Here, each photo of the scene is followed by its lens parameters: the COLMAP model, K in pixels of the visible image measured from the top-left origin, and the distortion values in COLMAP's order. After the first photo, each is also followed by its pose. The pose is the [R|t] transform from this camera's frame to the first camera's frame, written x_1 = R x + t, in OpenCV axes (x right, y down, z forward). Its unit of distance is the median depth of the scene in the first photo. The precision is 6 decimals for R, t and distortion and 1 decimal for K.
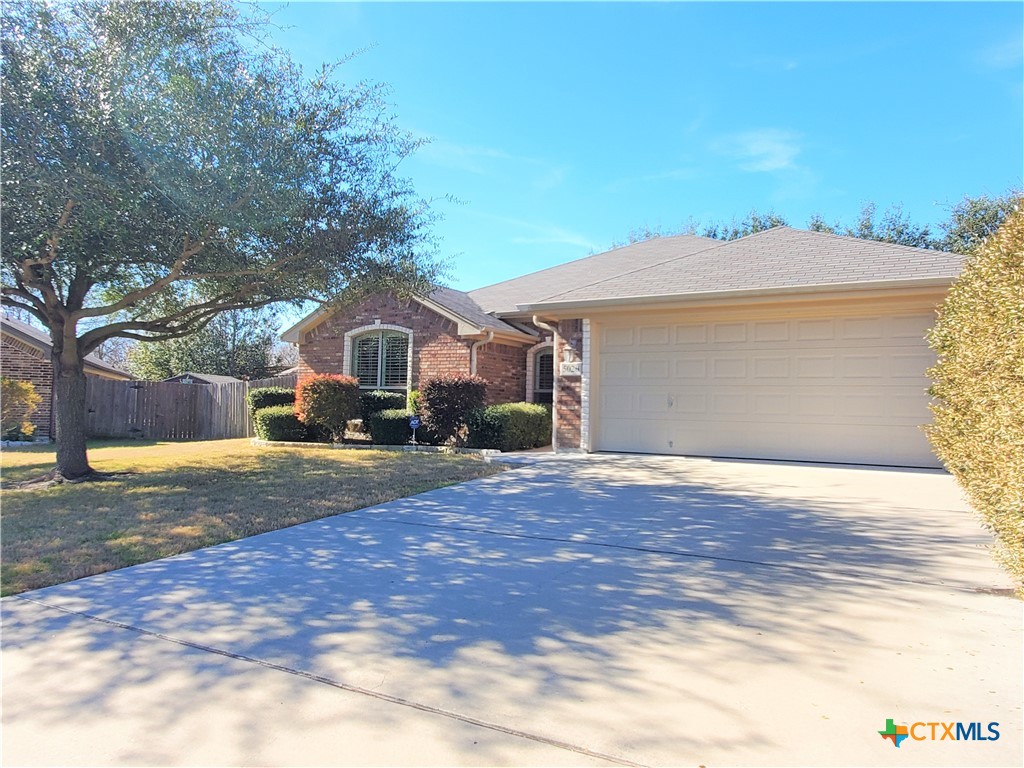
lens RADIAL K [[708.8, 0, 512.0], [0, 708.8, 384.0], [0, 0, 1]] dist [-0.002281, 0.003944]
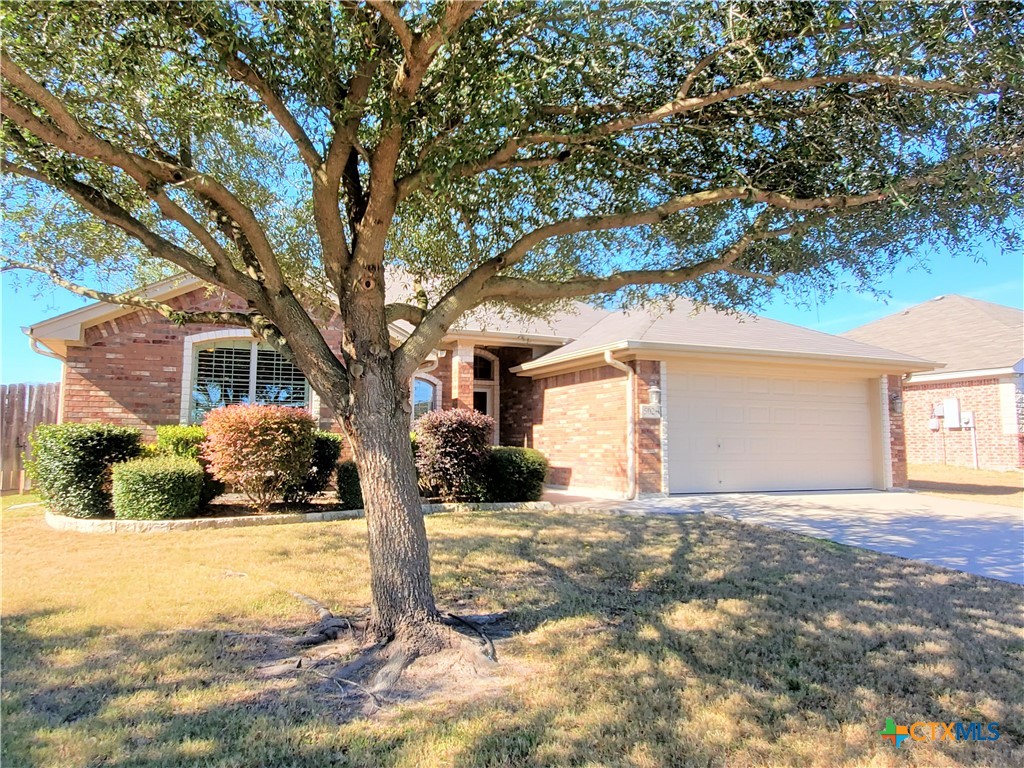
lens RADIAL K [[716.9, 0, 494.6], [0, 716.9, 380.8], [0, 0, 1]] dist [0.001791, 0.005428]
pose [[0.600812, 0.054465, 0.797532, -0.827964], [-0.020182, 0.998392, -0.052979, -0.006463], [-0.799135, 0.015735, 0.600945, 0.573412]]
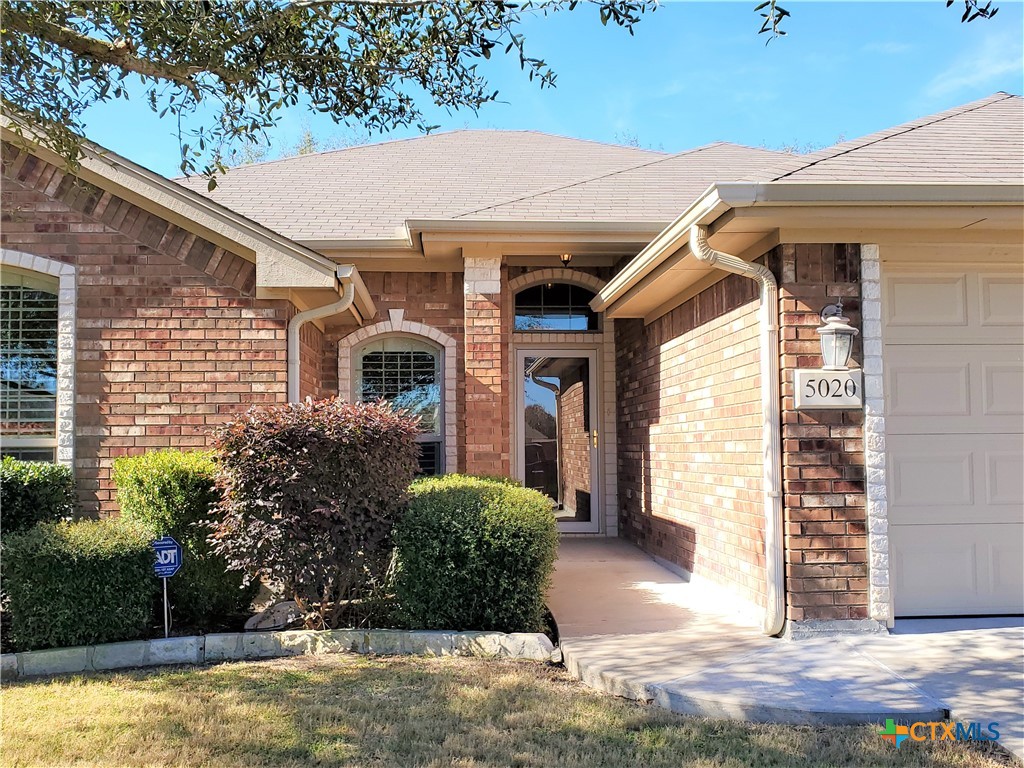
lens RADIAL K [[994.4, 0, 529.6], [0, 994.4, 395.1], [0, 0, 1]] dist [0.151727, -0.347476]
pose [[0.826301, -0.002406, 0.563223, -0.310625], [0.007912, 0.999942, -0.007337, -0.015344], [-0.563173, 0.010519, 0.826272, 0.672551]]
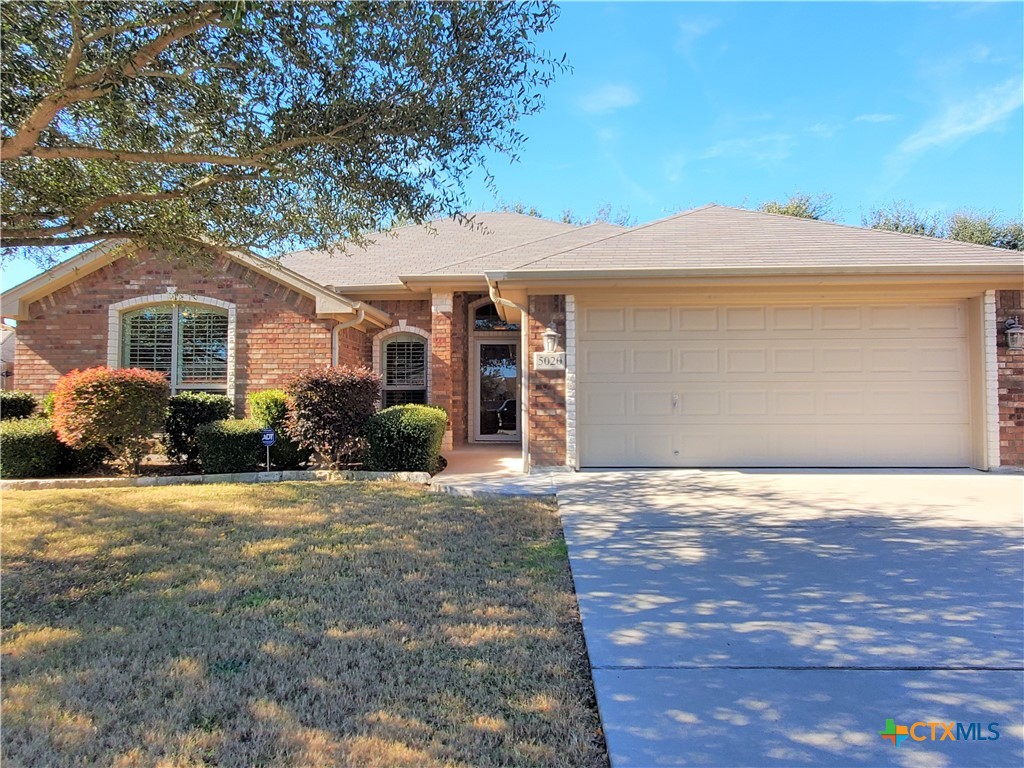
lens RADIAL K [[708.8, 0, 512.0], [0, 708.8, 384.0], [0, 0, 1]] dist [-0.002281, 0.003944]
pose [[0.887751, -0.013154, 0.460135, -0.298020], [0.006608, 0.999853, 0.015833, -0.008961], [-0.460276, -0.011015, 0.887708, 0.345053]]
